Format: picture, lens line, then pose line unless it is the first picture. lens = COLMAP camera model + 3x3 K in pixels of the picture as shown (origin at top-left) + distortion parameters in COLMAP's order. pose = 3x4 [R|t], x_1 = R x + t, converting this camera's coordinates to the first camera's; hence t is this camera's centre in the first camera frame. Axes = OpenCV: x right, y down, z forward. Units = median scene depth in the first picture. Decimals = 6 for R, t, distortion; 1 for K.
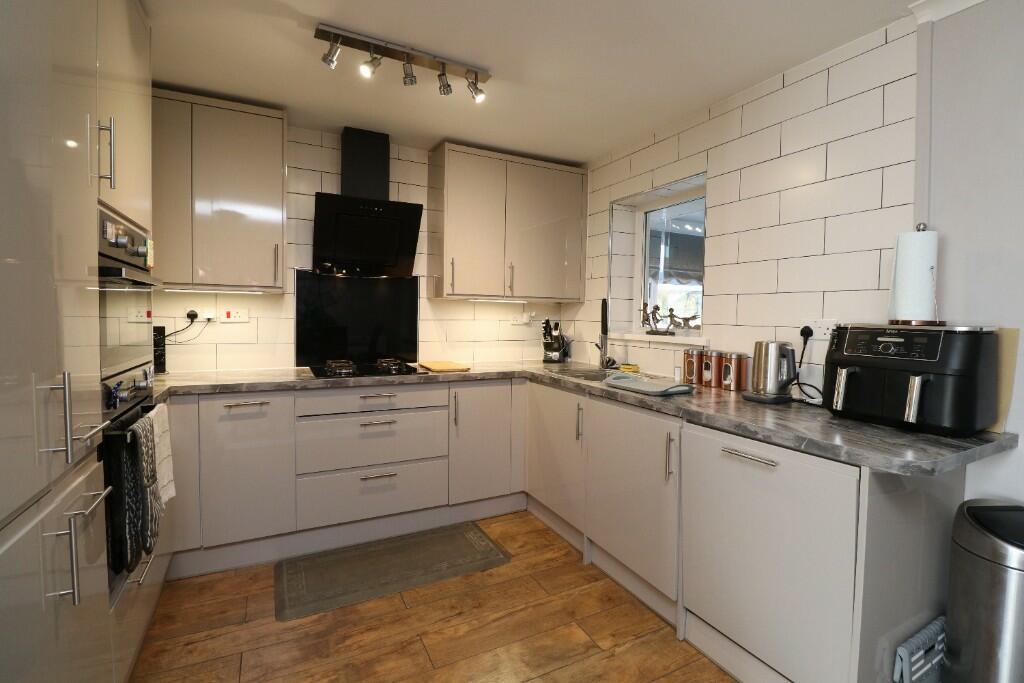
lens RADIAL K [[477.1, 0, 509.5], [0, 477.1, 330.8], [0, 0, 1]] dist [-0.001132, -0.012871]
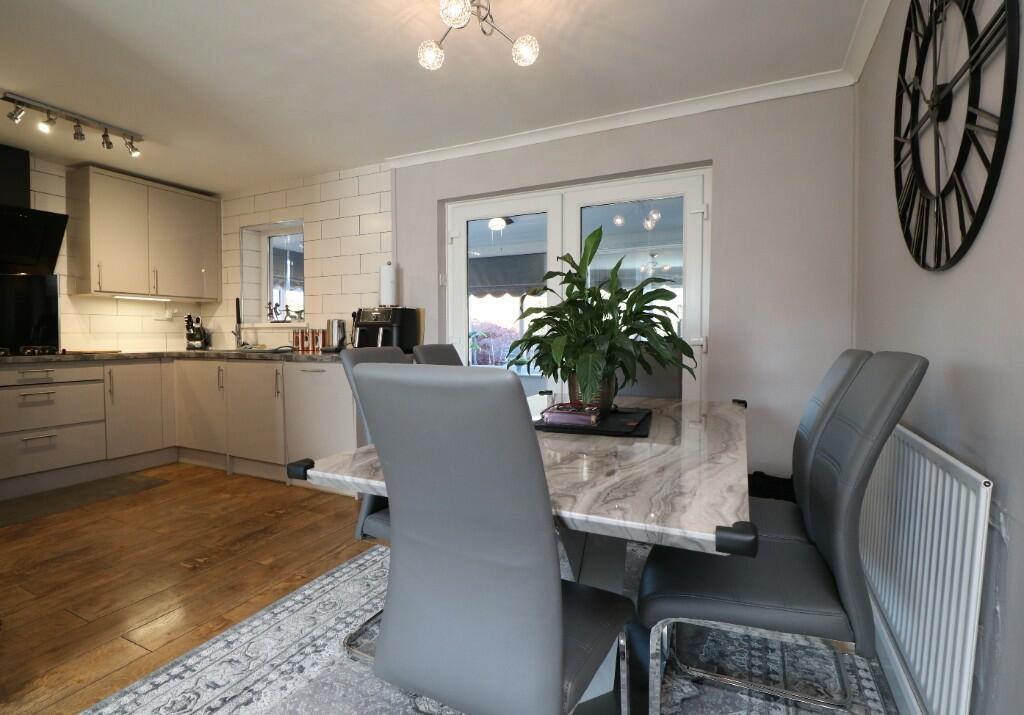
lens RADIAL K [[505.8, 0, 489.2], [0, 505.8, 349.6], [0, 0, 1]] dist [0.000895, -0.012609]
pose [[0.804485, -0.034947, 0.592944, -0.106792], [0.033815, 0.999343, 0.013020, 0.107243], [-0.593010, 0.009576, 0.805138, -0.741692]]
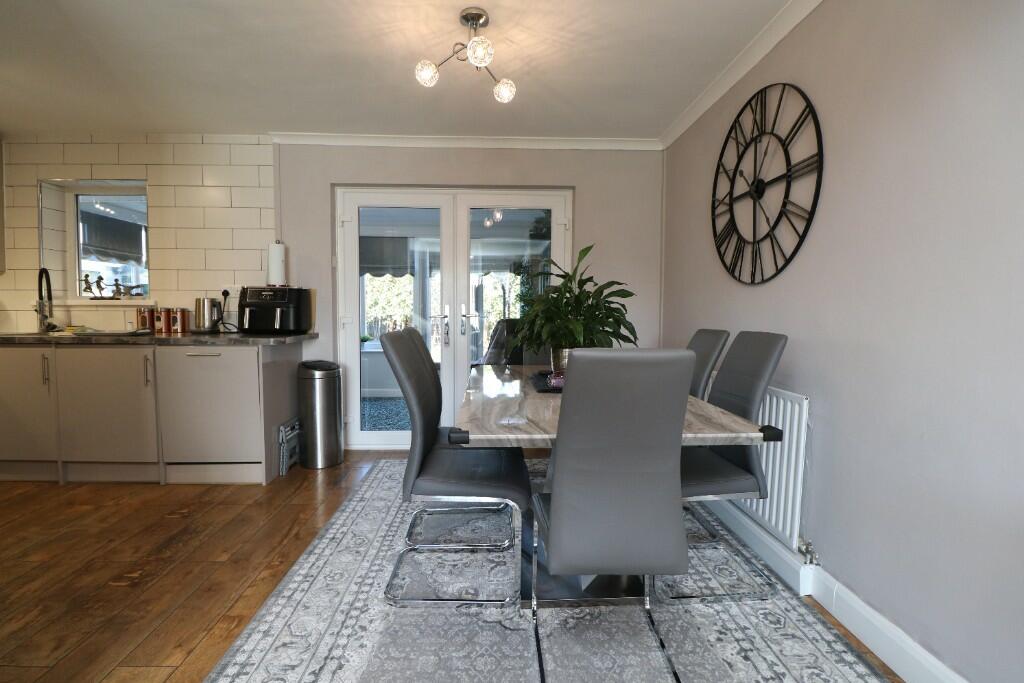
lens RADIAL K [[470.7, 0, 513.8], [0, 470.7, 336.3], [0, 0, 1]] dist [-0.013714, -0.000960]
pose [[0.414447, -0.063595, 0.907849, -0.408800], [0.030389, 0.997966, 0.056035, 0.078532], [-0.909566, 0.004365, 0.415536, -0.543643]]
